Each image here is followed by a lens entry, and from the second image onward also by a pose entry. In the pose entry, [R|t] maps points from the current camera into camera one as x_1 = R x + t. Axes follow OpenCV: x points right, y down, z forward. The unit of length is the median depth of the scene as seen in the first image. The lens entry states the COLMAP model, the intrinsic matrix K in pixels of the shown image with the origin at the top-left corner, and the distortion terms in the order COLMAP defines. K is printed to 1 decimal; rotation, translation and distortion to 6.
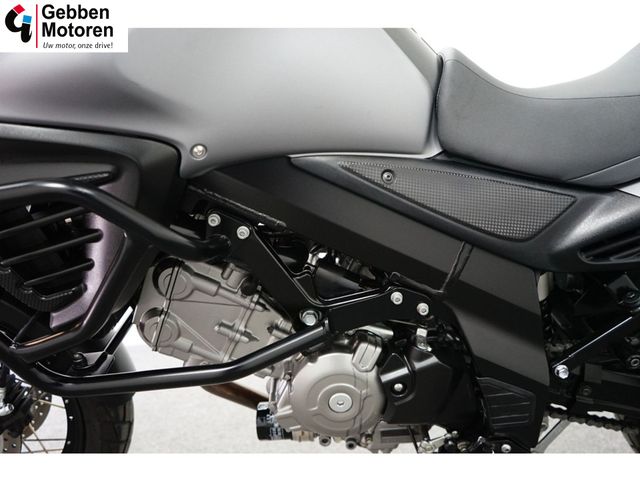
lens RADIAL K [[530.0, 0, 320.0], [0, 530.0, 240.0], [0, 0, 1]] dist [0.002536, 0.000436]
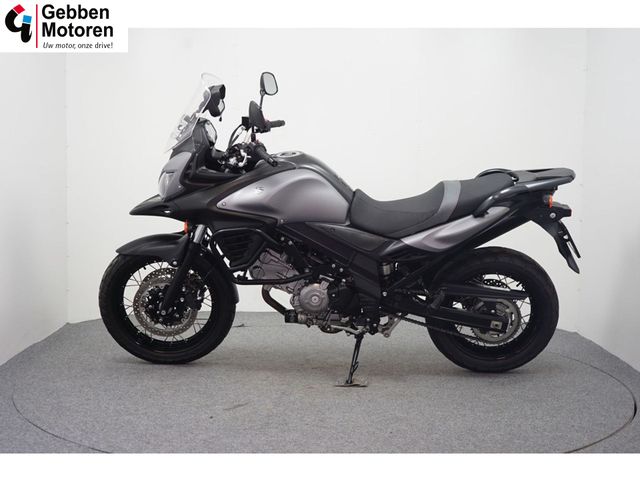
lens RADIAL K [[893.5, 0, 320.0], [0, 893.5, 240.0], [0, 0, 1]] dist [0.001434, 0.000944]
pose [[0.996674, 0.075965, -0.029508, 0.207162], [-0.076978, 0.996423, -0.034860, 0.144446], [0.026755, 0.037016, 0.998956, -4.502326]]
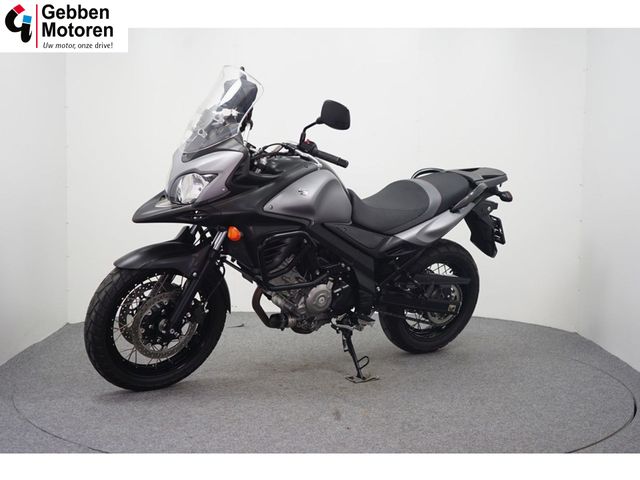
lens RADIAL K [[893.5, 0, 320.0], [0, 893.5, 240.0], [0, 0, 1]] dist [0.001434, 0.000944]
pose [[0.815455, 0.024366, 0.578308, -3.172122], [0.004511, 0.998816, -0.048445, 0.216986], [-0.578803, 0.042114, 0.814379, -3.455146]]
